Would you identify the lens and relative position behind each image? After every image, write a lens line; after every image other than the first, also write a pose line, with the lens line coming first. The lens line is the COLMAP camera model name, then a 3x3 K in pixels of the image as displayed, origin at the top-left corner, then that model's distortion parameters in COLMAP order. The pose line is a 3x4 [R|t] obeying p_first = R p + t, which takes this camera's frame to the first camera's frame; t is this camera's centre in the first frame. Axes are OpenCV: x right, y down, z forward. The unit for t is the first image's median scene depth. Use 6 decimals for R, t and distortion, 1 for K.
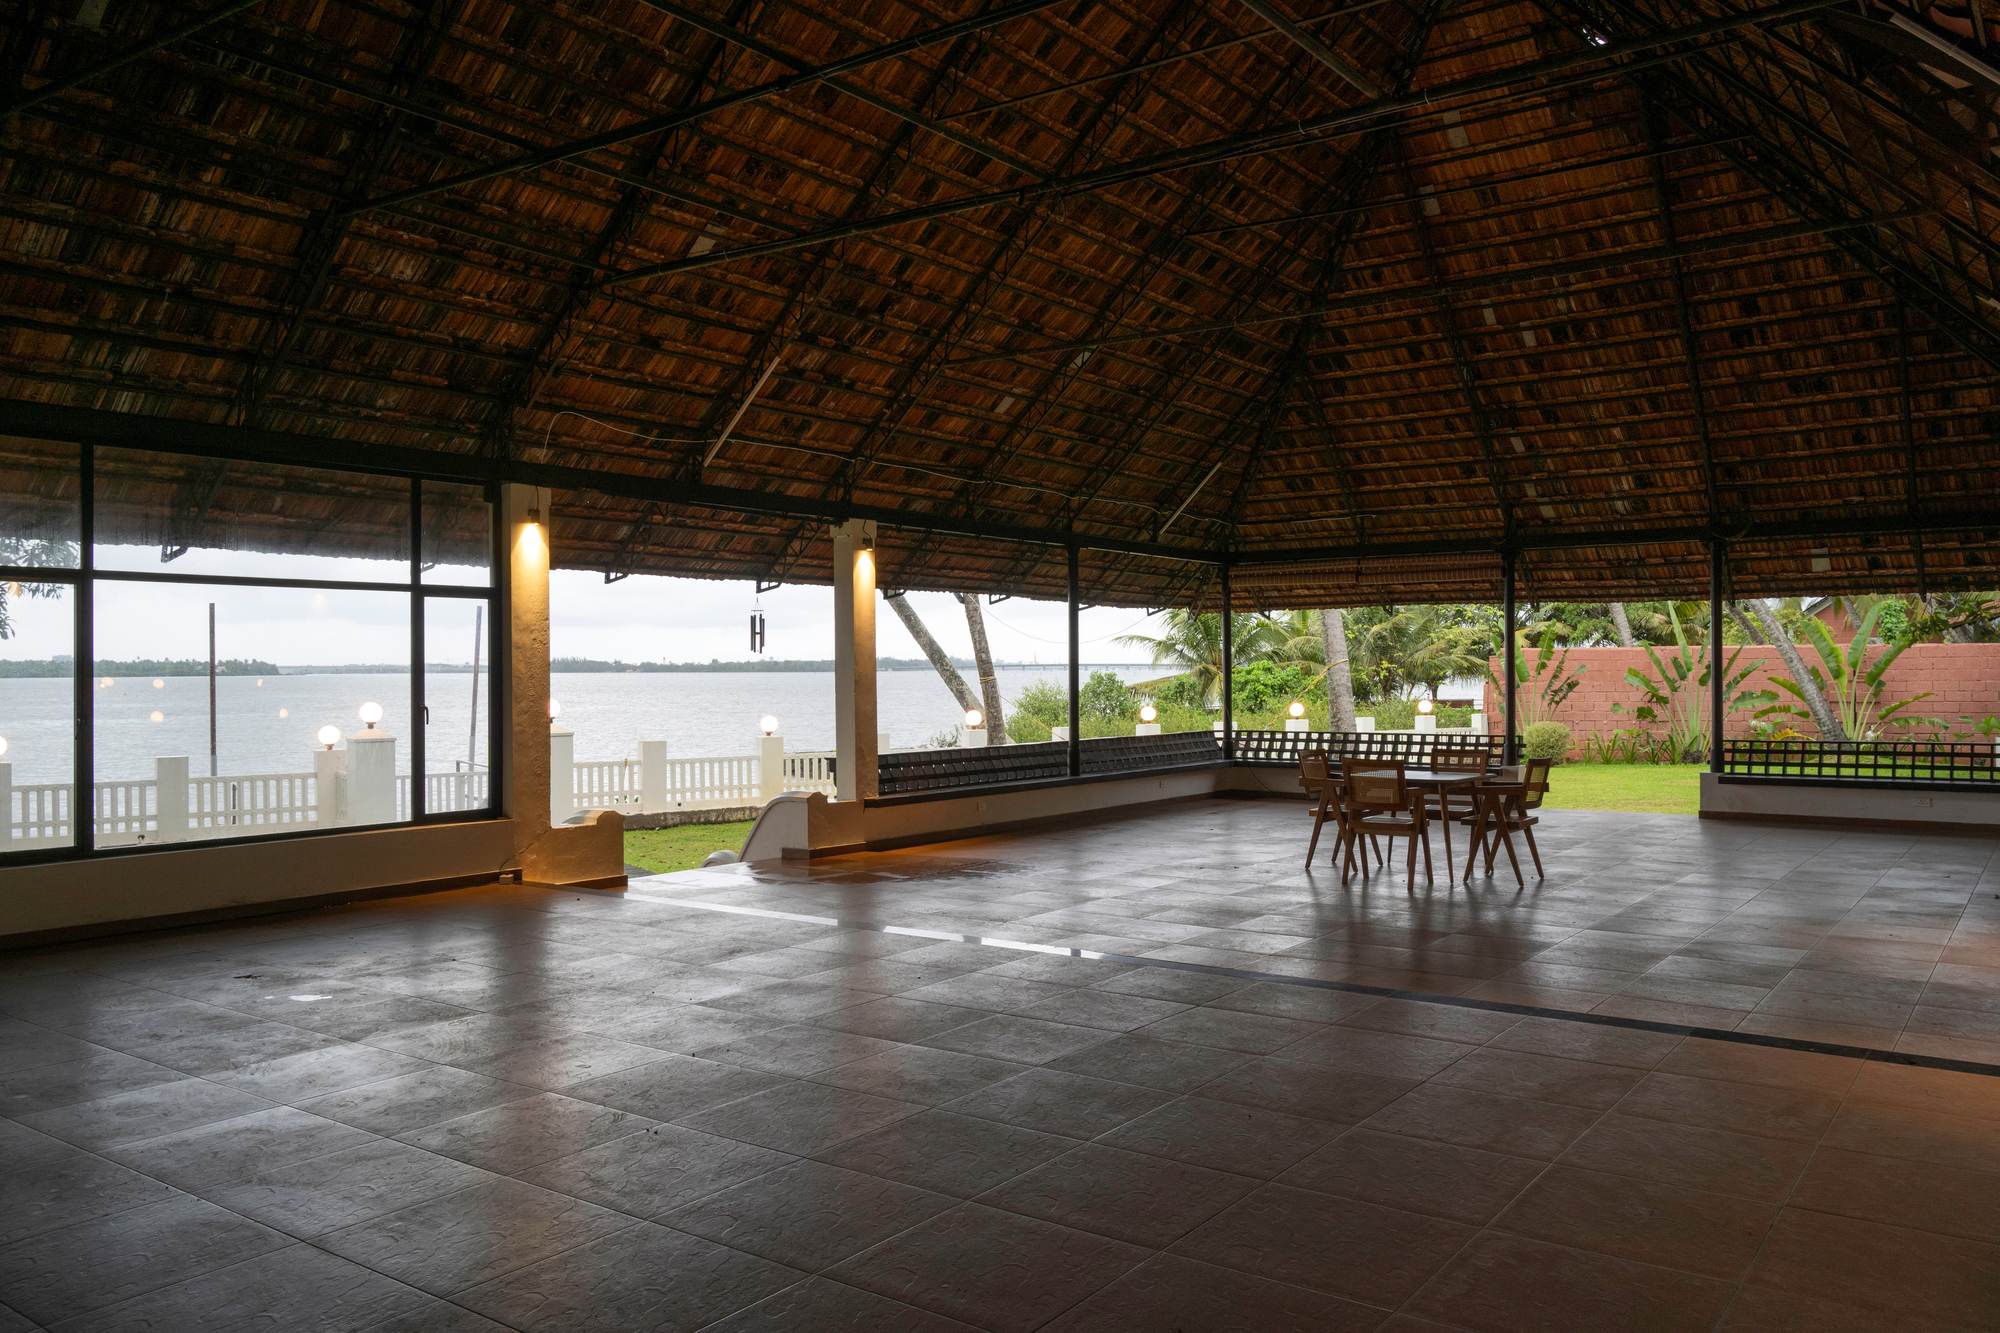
lens RADIAL K [[1481.3, 0, 1003.1], [0, 1481.3, 671.6], [0, 0, 1]] dist [-0.010140, 0.008083]
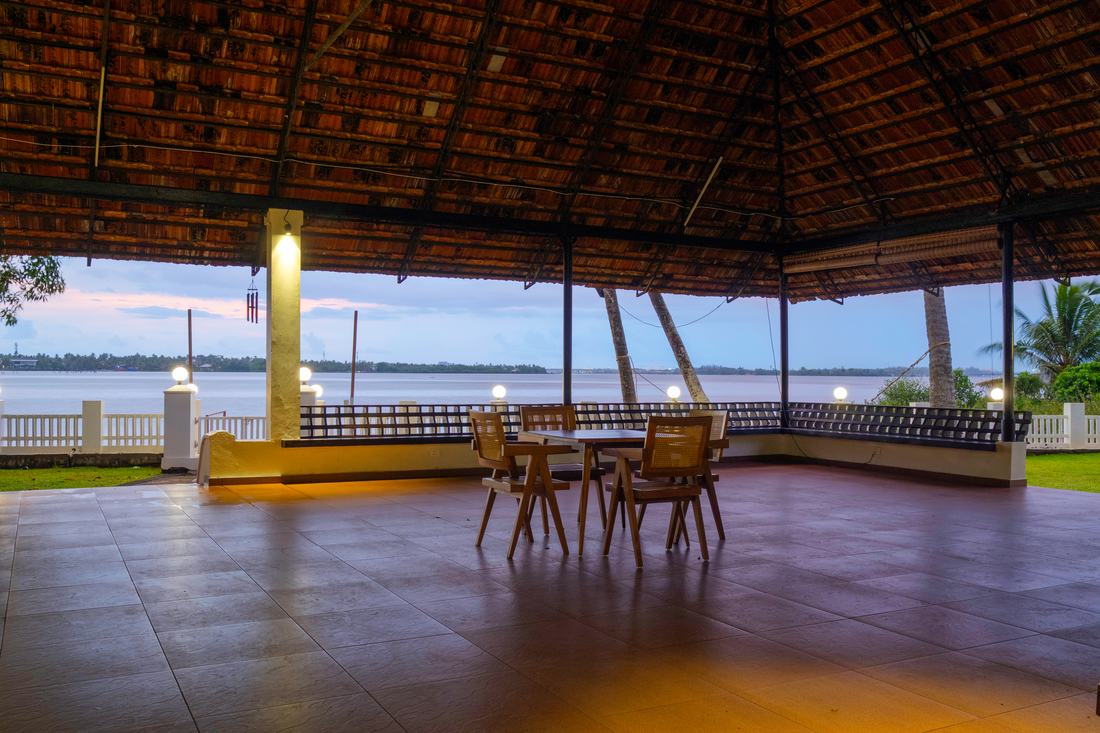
lens RADIAL K [[950.2, 0, 544.7], [0, 950.2, 361.7], [0, 0, 1]] dist [-0.009468, 0.012554]
pose [[0.901826, 0.007313, -0.432038, 0.466260], [-0.012469, 0.999881, -0.009102, 0.028225], [0.431920, 0.013596, 0.901809, 0.420950]]
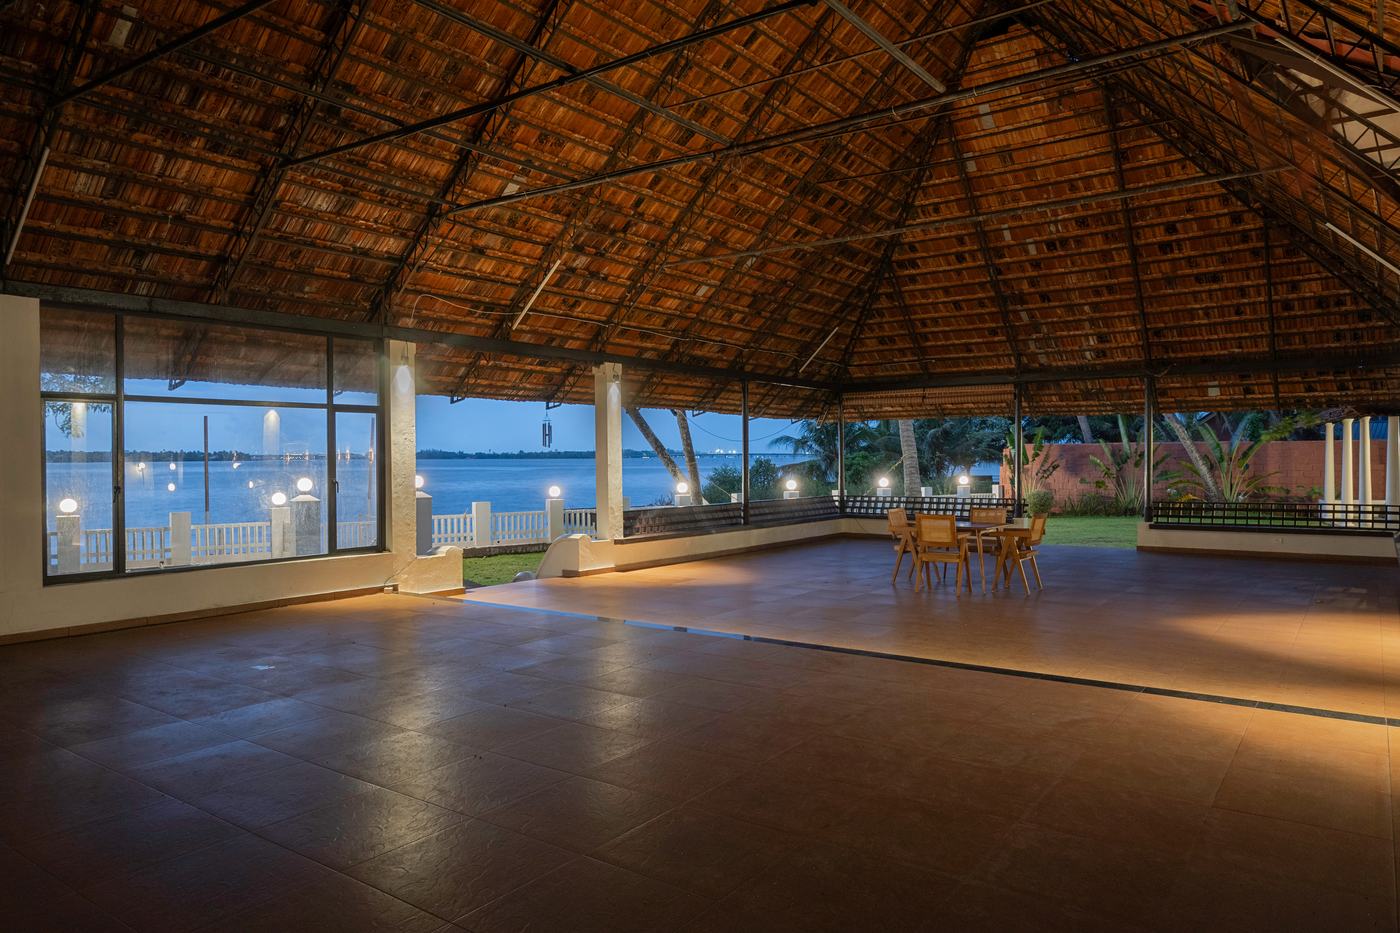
lens RADIAL K [[916.5, 0, 700.9], [0, 916.5, 466.7], [0, 0, 1]] dist [-0.011188, -0.005744]
pose [[0.999999, -0.000240, 0.001372, -0.002109], [0.000228, 0.999958, 0.009122, -0.000896], [-0.001374, -0.009122, 0.999957, 0.019184]]
